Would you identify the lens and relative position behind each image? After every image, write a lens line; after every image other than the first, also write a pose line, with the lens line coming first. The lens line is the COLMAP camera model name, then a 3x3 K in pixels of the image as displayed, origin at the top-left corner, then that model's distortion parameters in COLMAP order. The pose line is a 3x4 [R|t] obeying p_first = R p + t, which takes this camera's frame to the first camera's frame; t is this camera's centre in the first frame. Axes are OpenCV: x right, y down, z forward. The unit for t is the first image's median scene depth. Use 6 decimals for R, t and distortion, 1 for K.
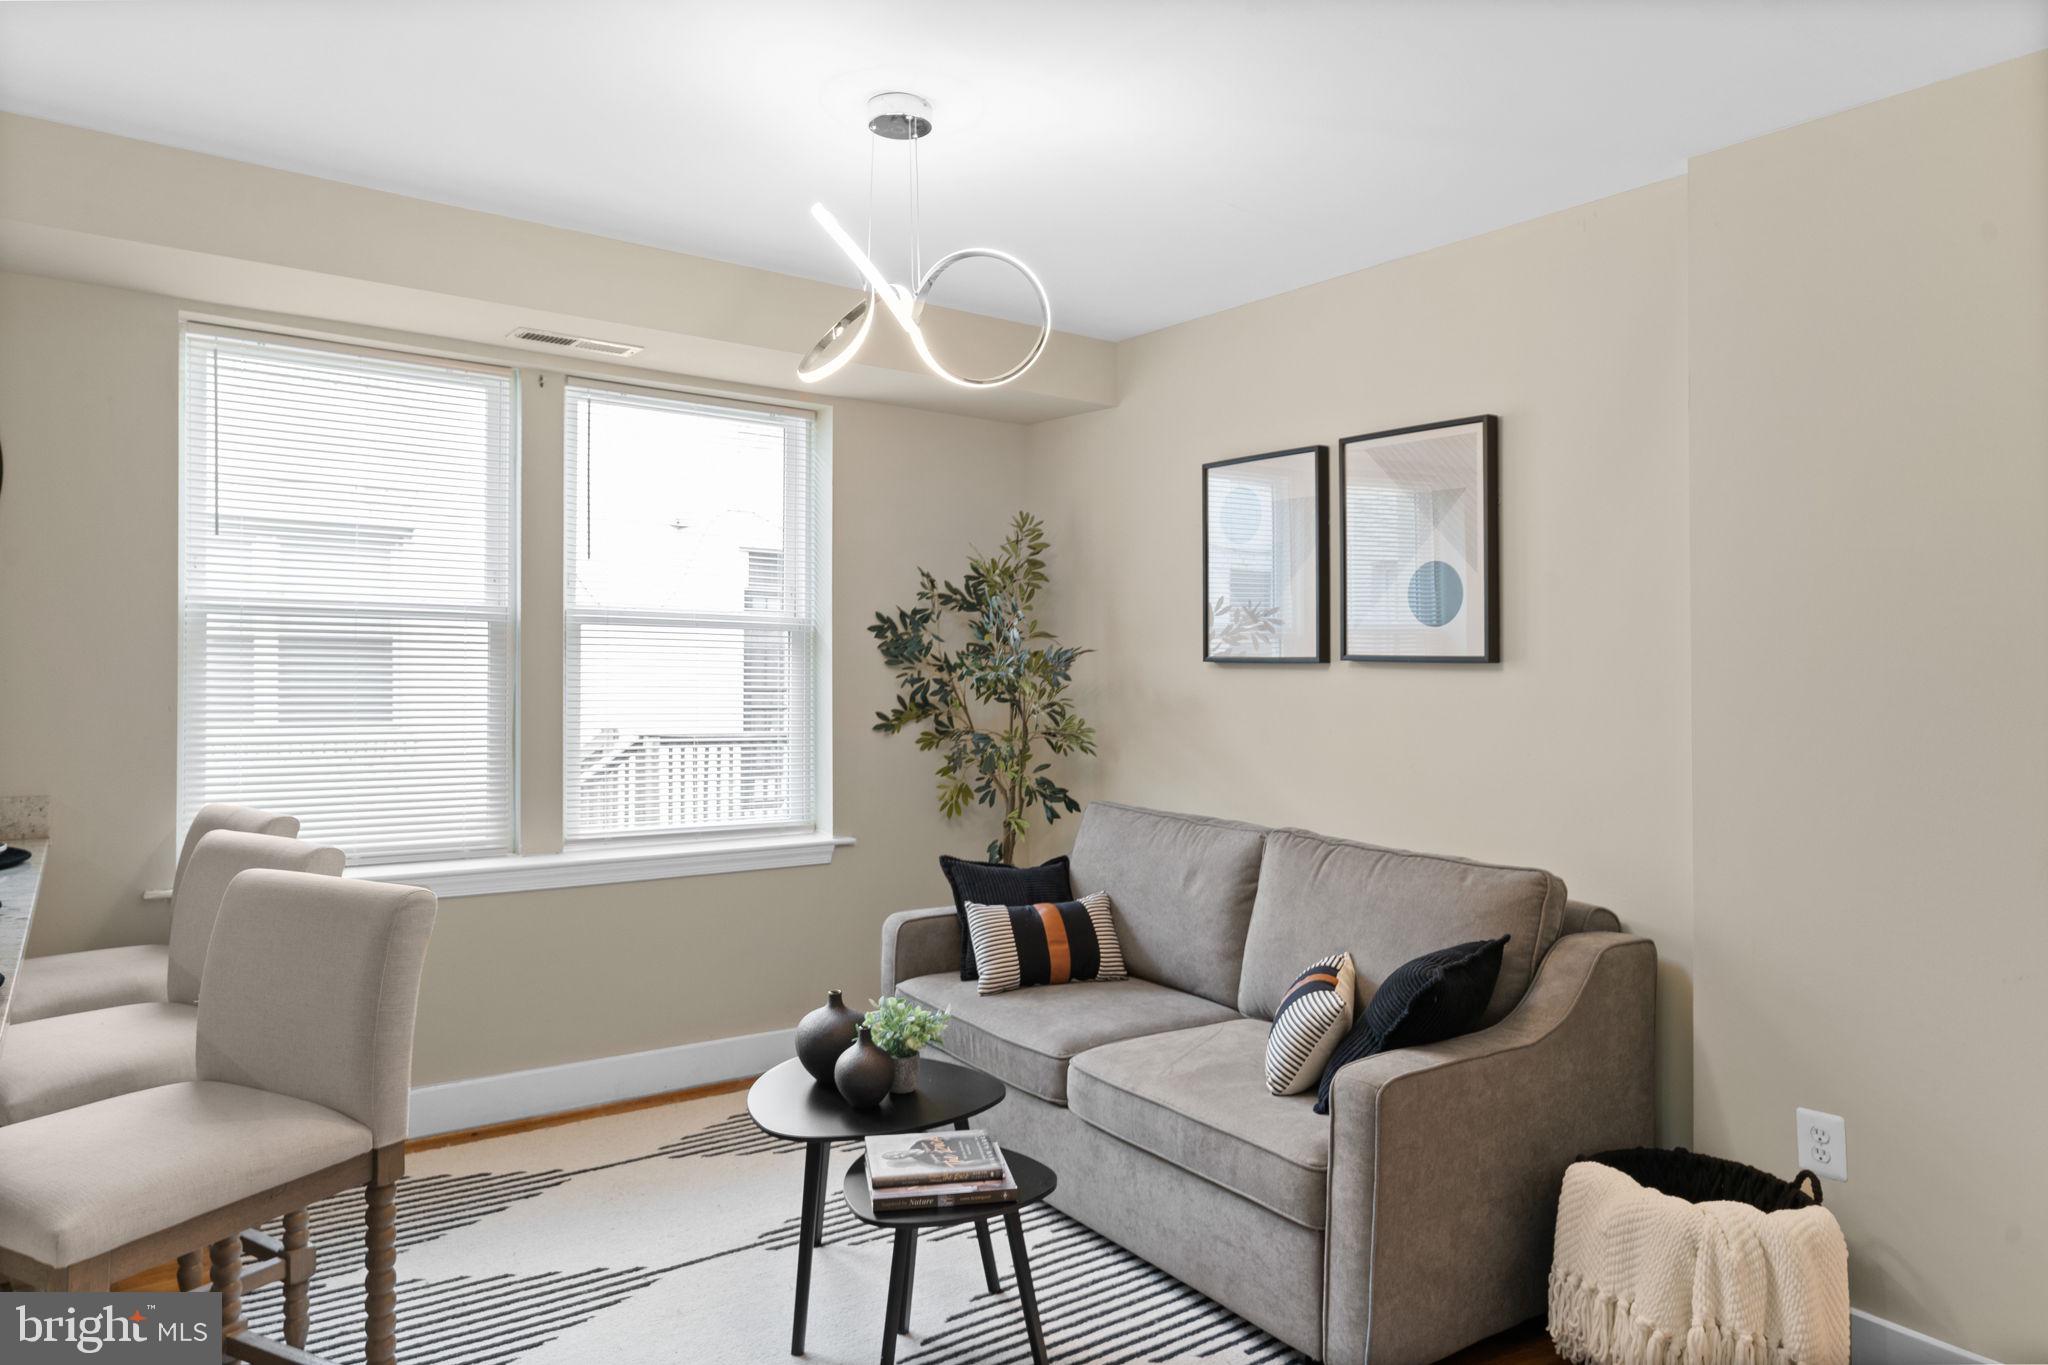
lens RADIAL K [[1285.2, 0, 1010.3], [0, 1285.2, 643.3], [0, 0, 1]] dist [-0.004278, 0.001376]
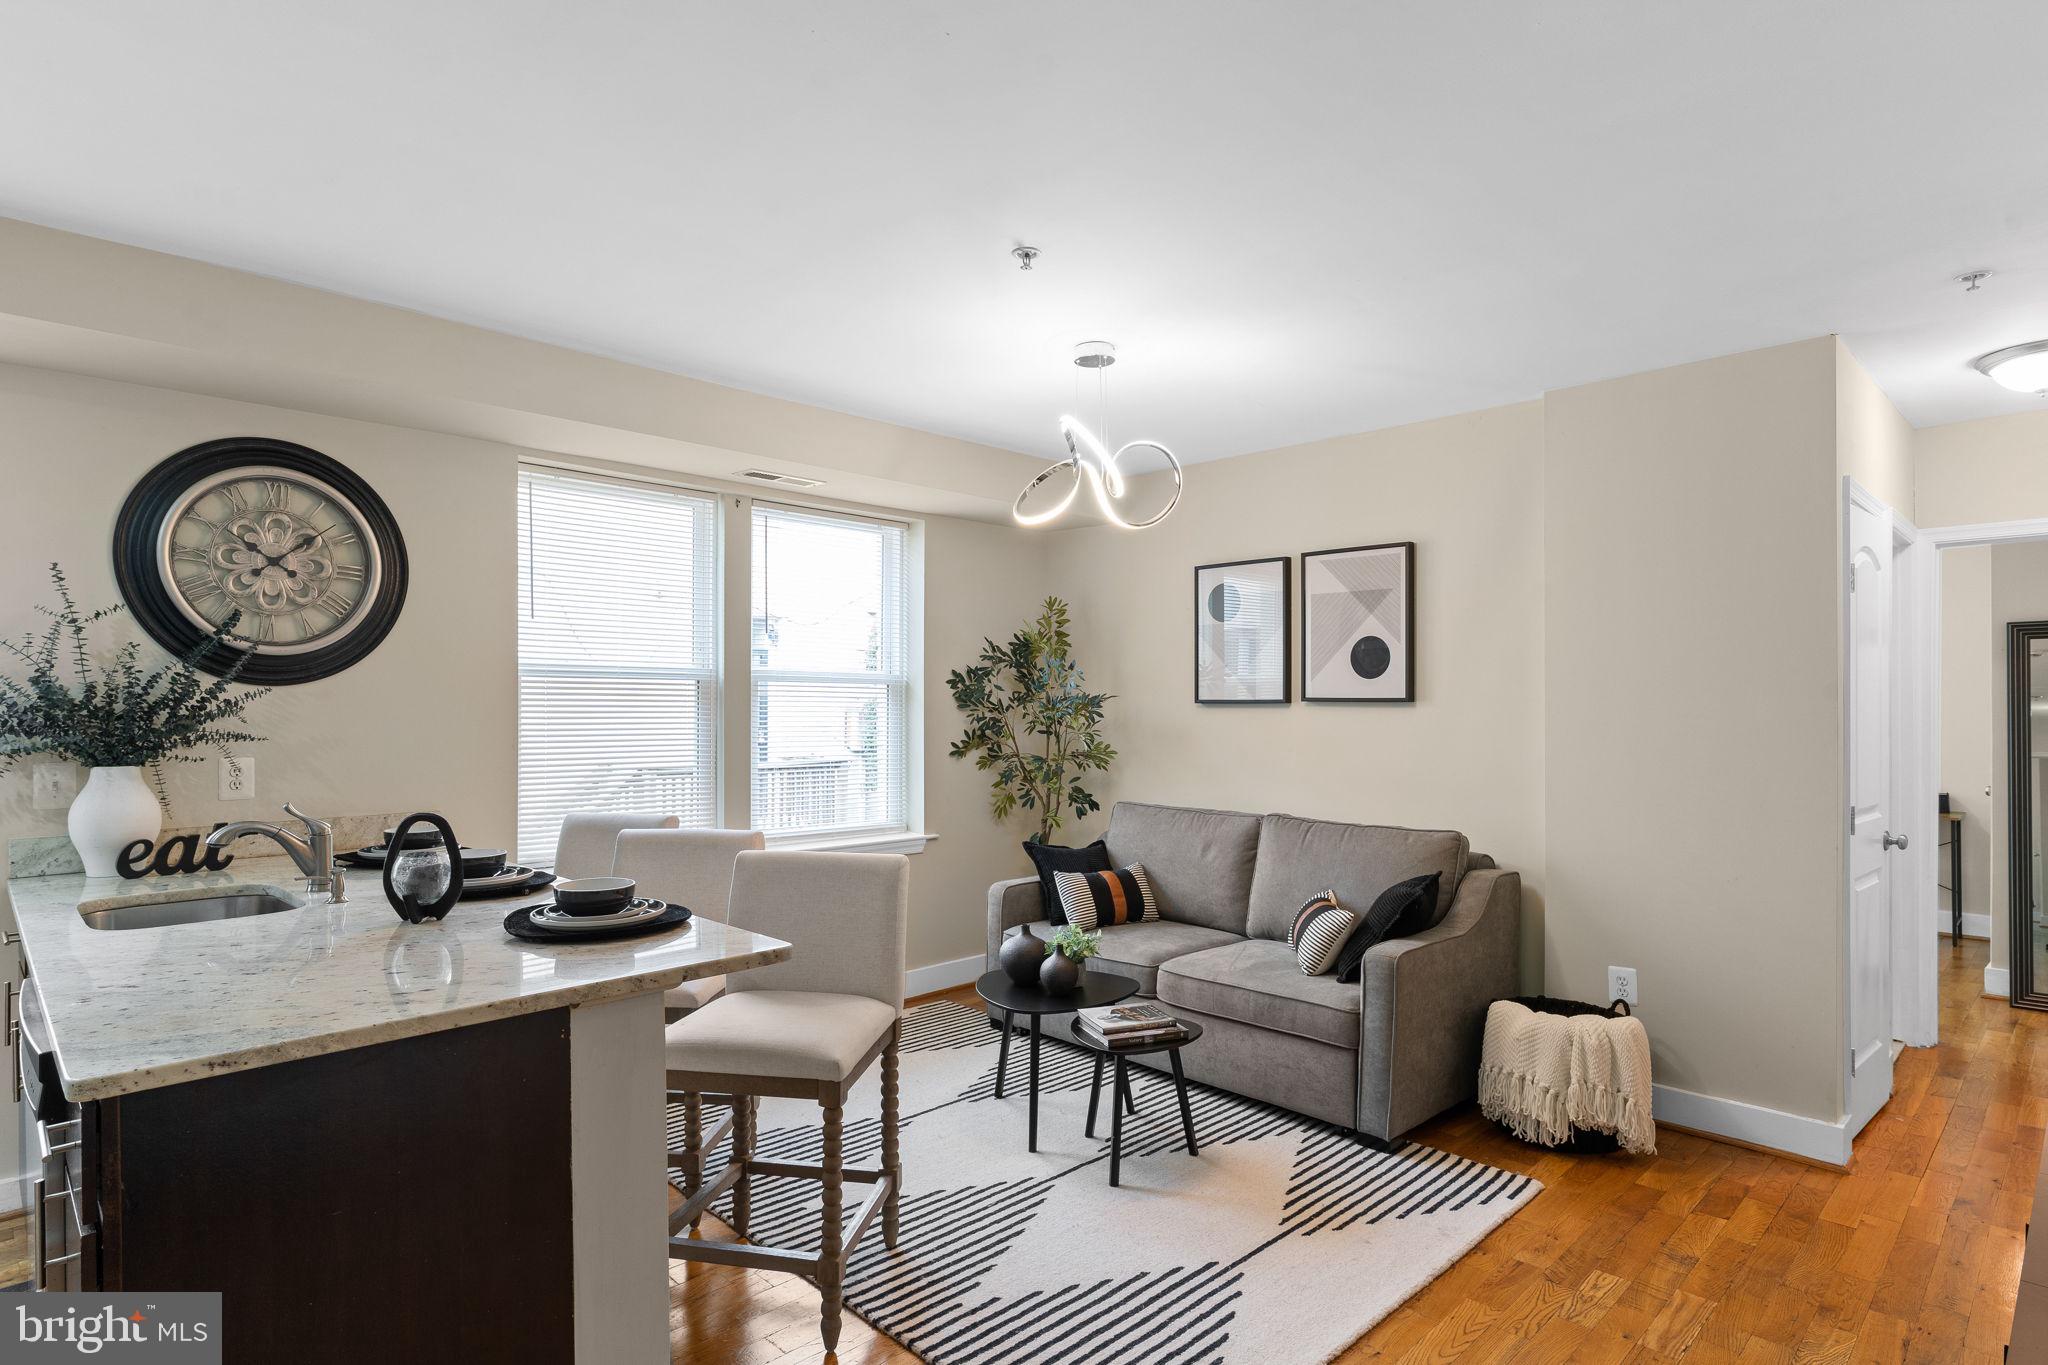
lens RADIAL K [[1084.3, 0, 1018.5], [0, 1084.3, 711.0], [0, 0, 1]] dist [-0.002537, 0.002236]
pose [[0.987967, -0.012998, 0.154116, -0.284836], [0.009603, 0.999695, 0.022750, -0.007927], [-0.154364, -0.020996, 0.987791, -0.213805]]
